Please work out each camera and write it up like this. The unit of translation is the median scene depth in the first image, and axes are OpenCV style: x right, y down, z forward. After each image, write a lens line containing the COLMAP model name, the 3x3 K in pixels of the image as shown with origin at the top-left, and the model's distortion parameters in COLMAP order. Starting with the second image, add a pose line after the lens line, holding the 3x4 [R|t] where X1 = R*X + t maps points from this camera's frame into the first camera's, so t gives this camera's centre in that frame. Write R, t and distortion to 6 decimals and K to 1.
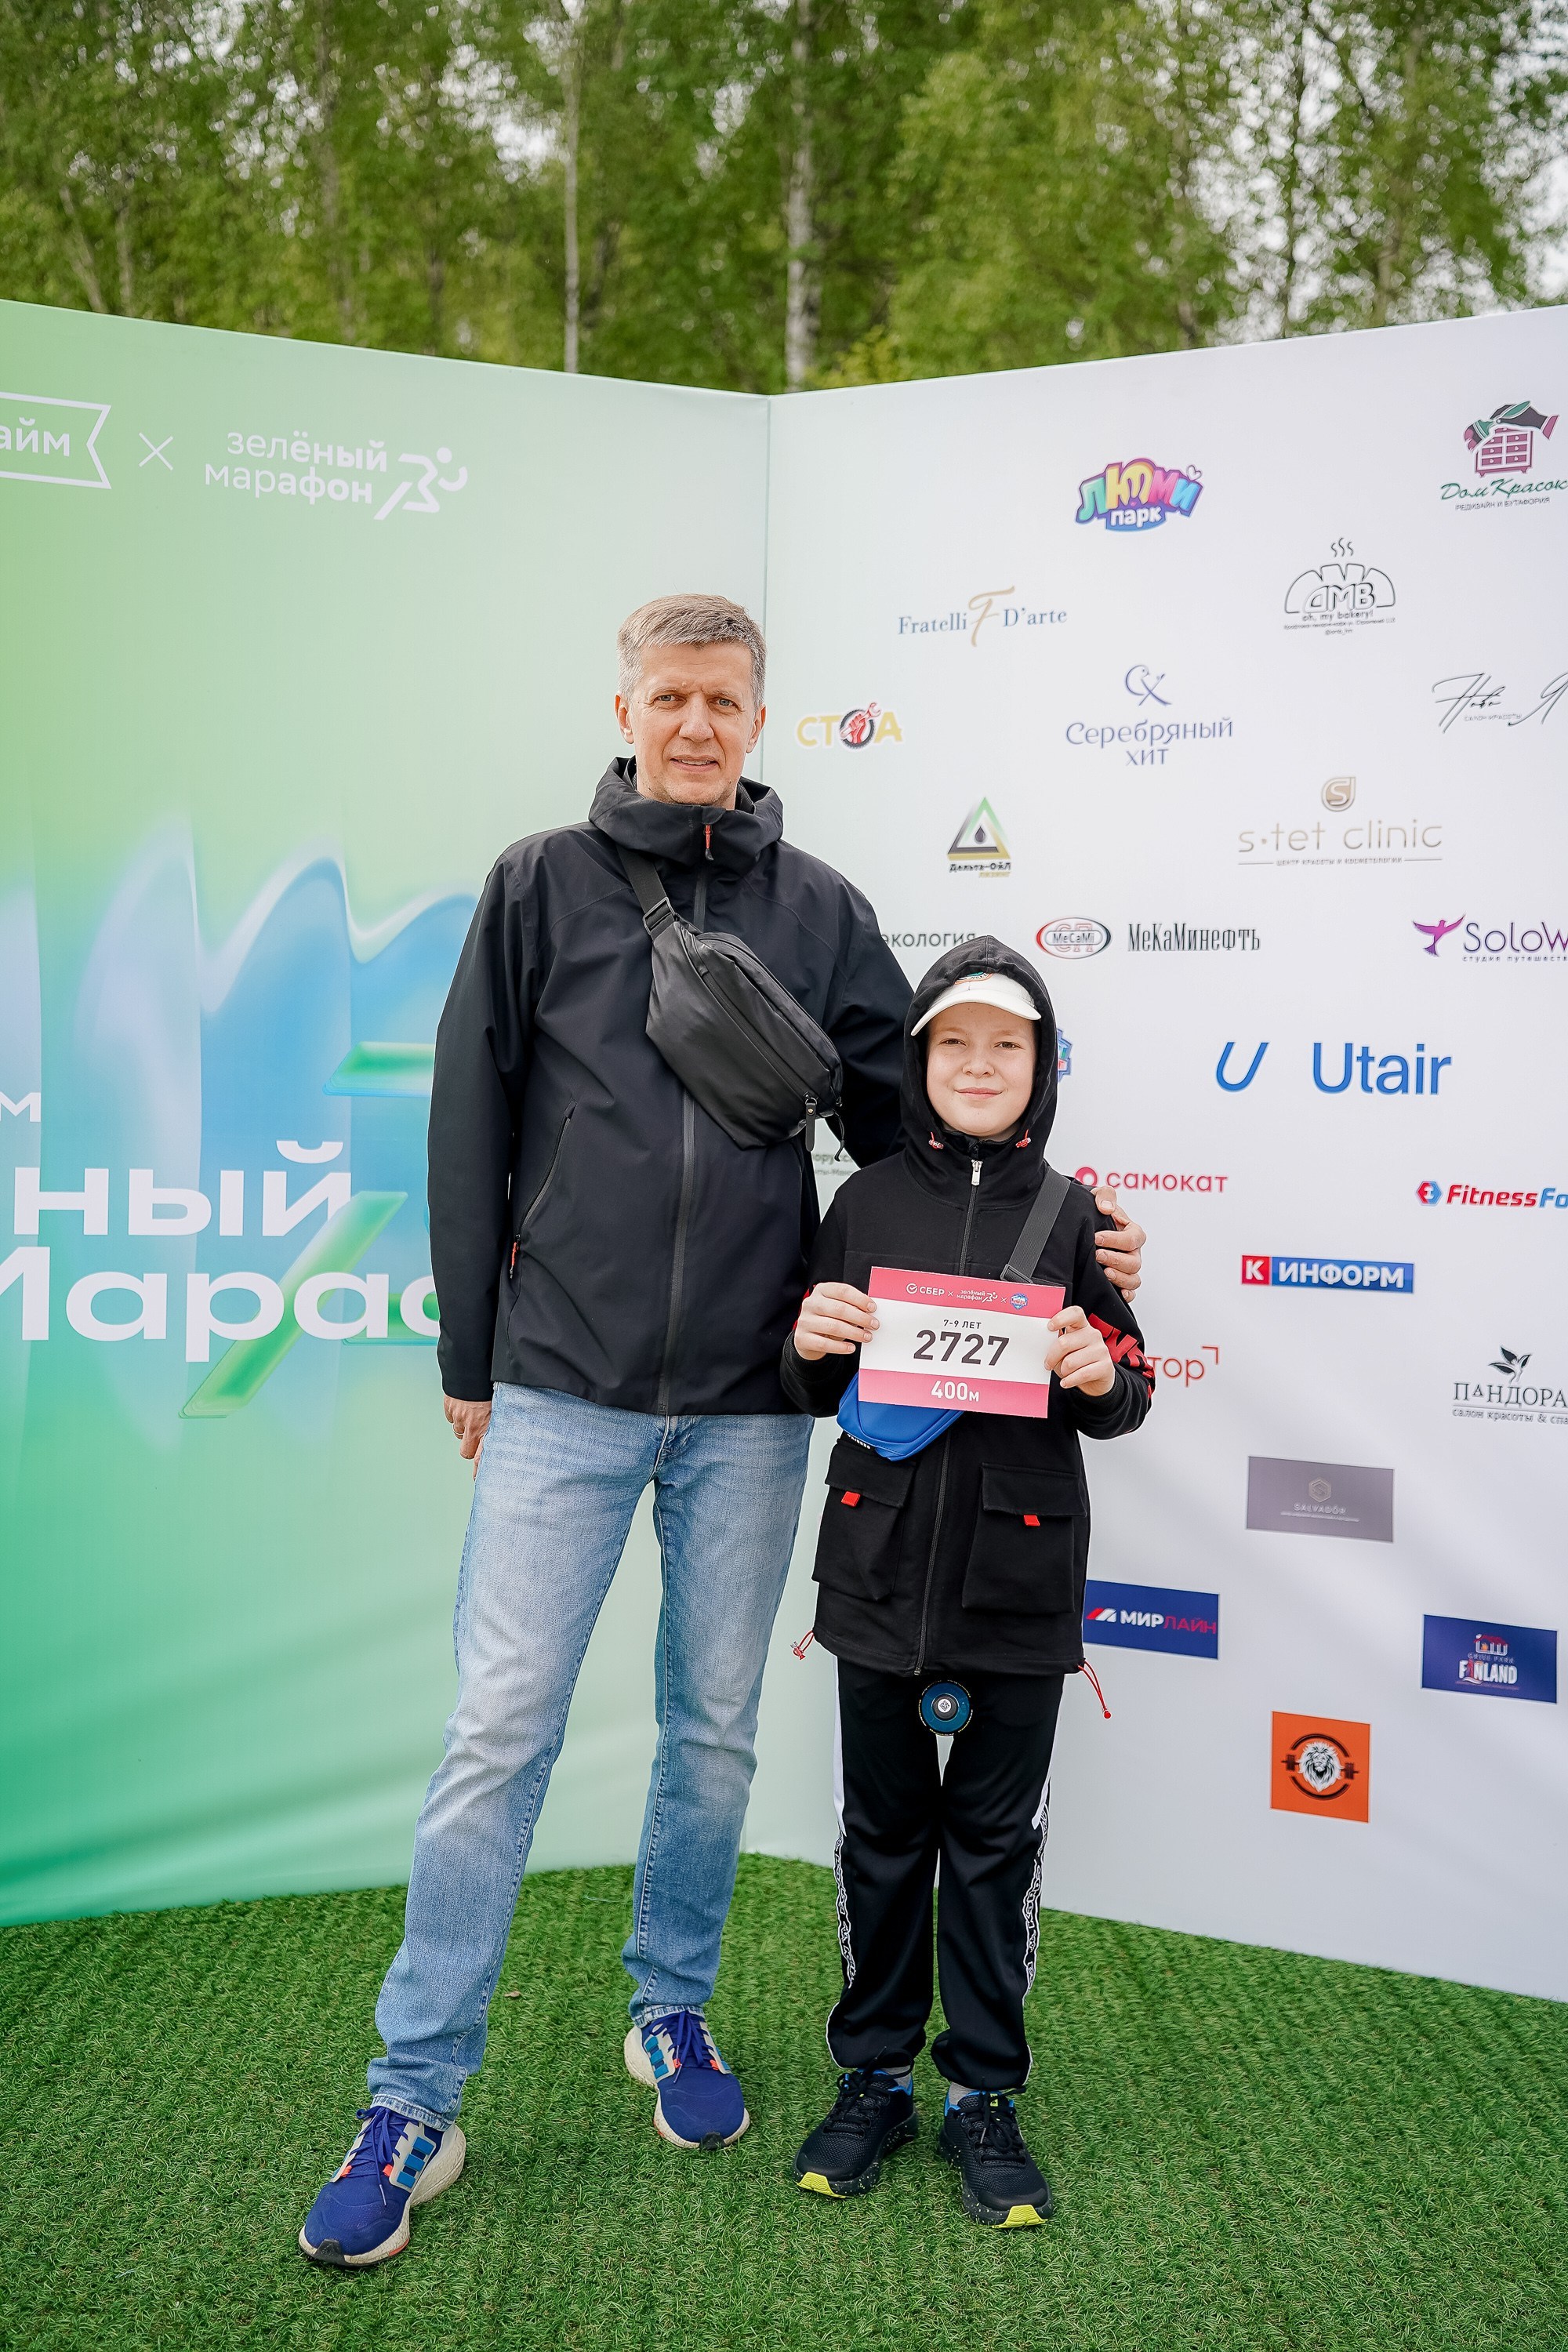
lens RADIAL K [[2326.1, 0, 786.3], [0, 2326.1, 1221.4], [0, 0, 1]] dist [-0.011712, -0.032156]
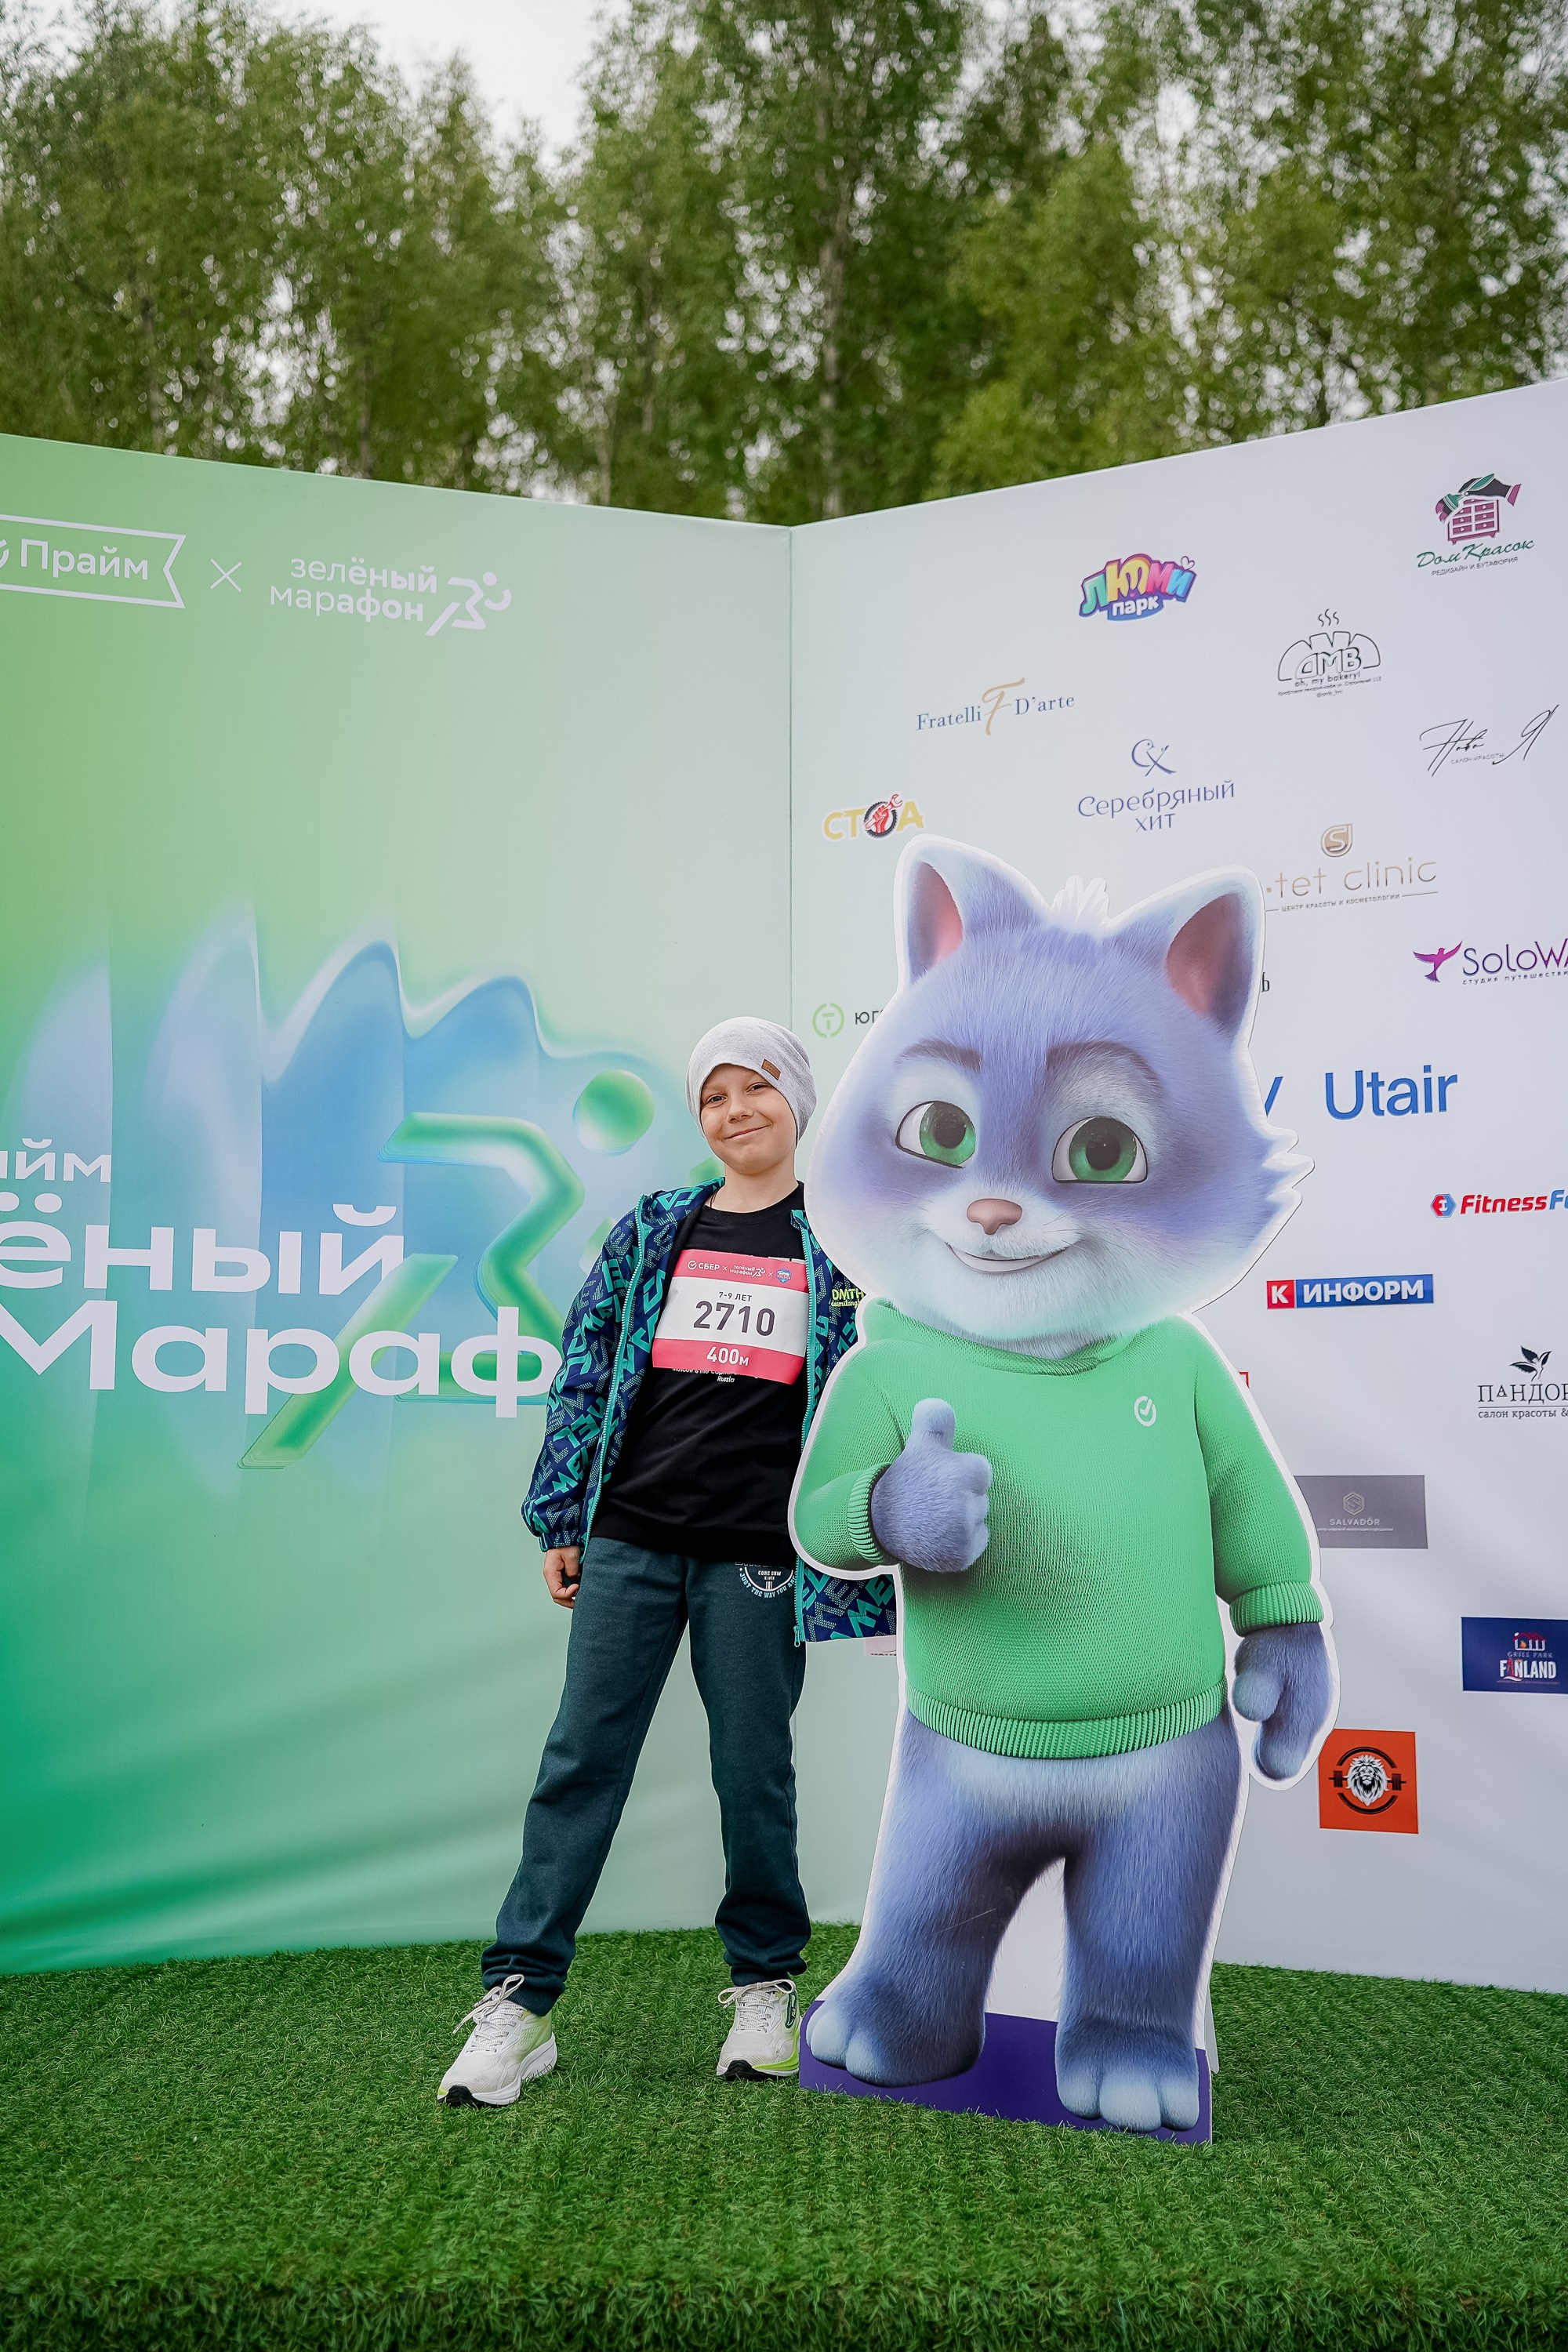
lens RADIAL K [[2434.1, 0, 756.6], [0, 2434.1, 1258.1], [0, 0, 1]] dist [-0.024375, -0.028535]
pose [[0.999212, -0.023106, -0.032268, 0.005587], [0.018508, 0.990518, -0.136133, 0.146280], [0.035108, 0.135428, 0.990165, -0.073761]]
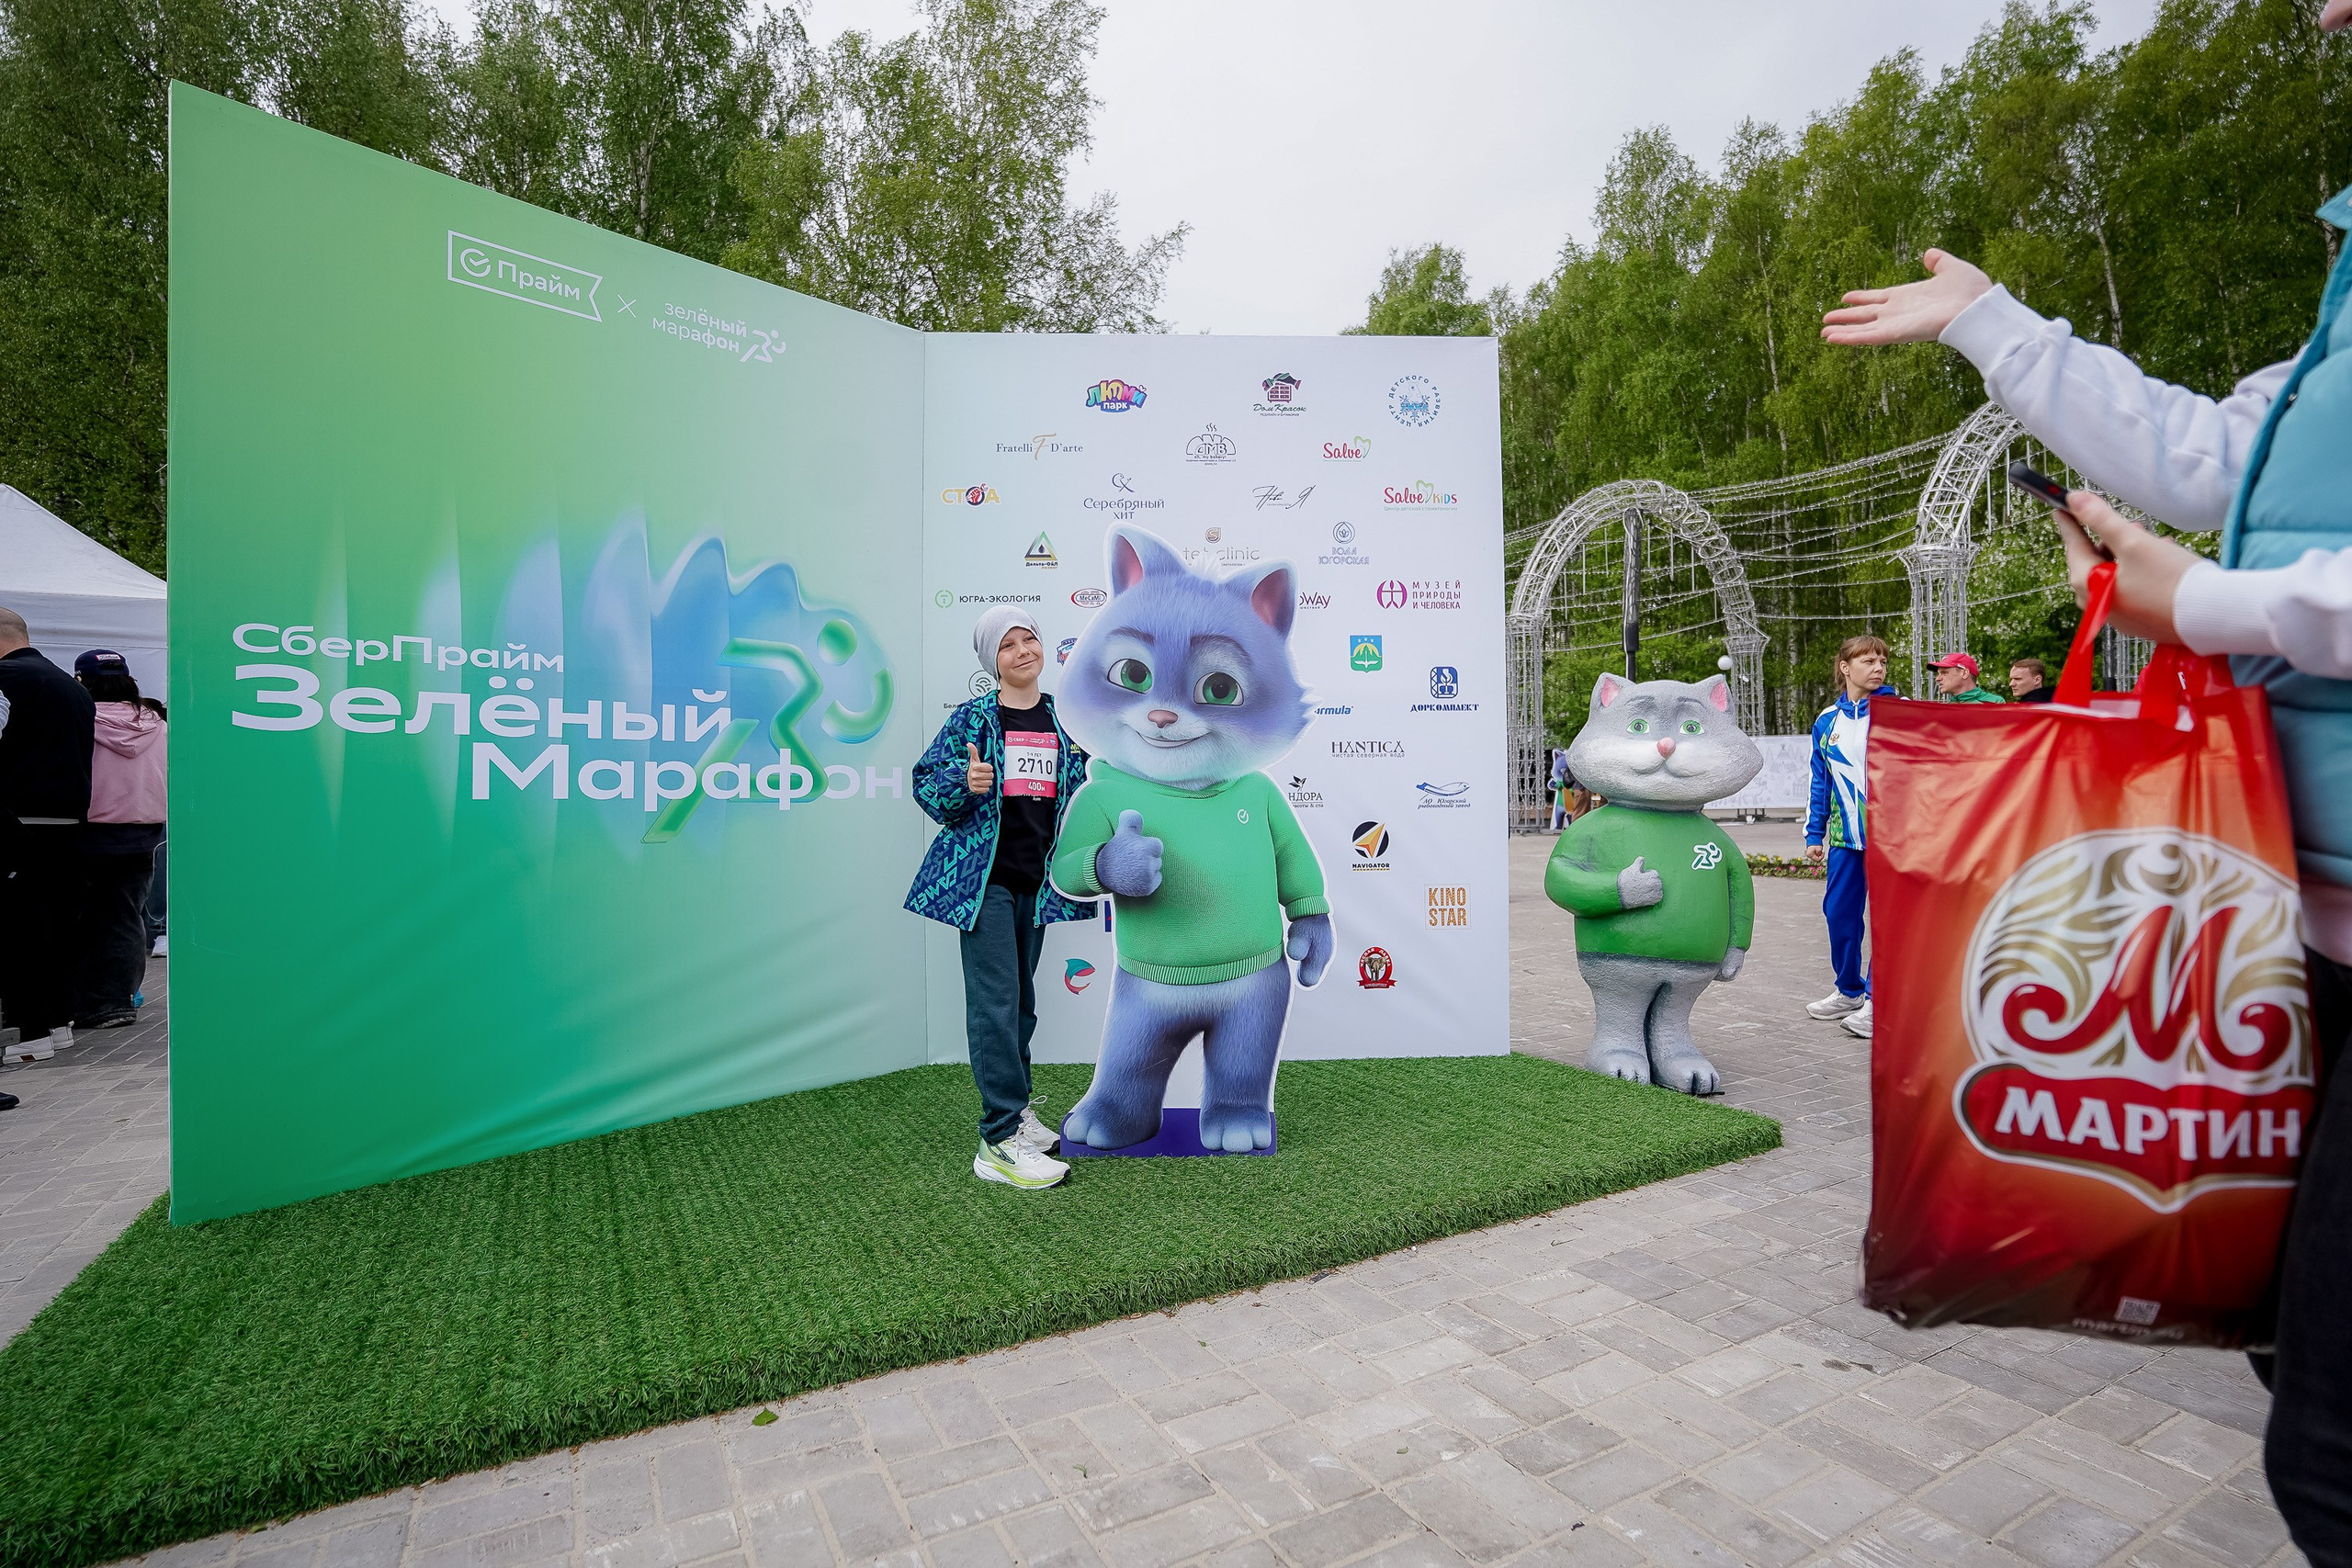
lens RADIAL K [[1160.8, 0, 1176.0], [0, 1160.8, 784.0], [0, 0, 1]] dist [-0.089769, 0.046858]
pose [[0.886938, -0.023540, 0.461288, -0.307252], [0.048590, 0.997914, -0.042502, 0.097977], [-0.459325, 0.060110, 0.886232, 0.047820]]
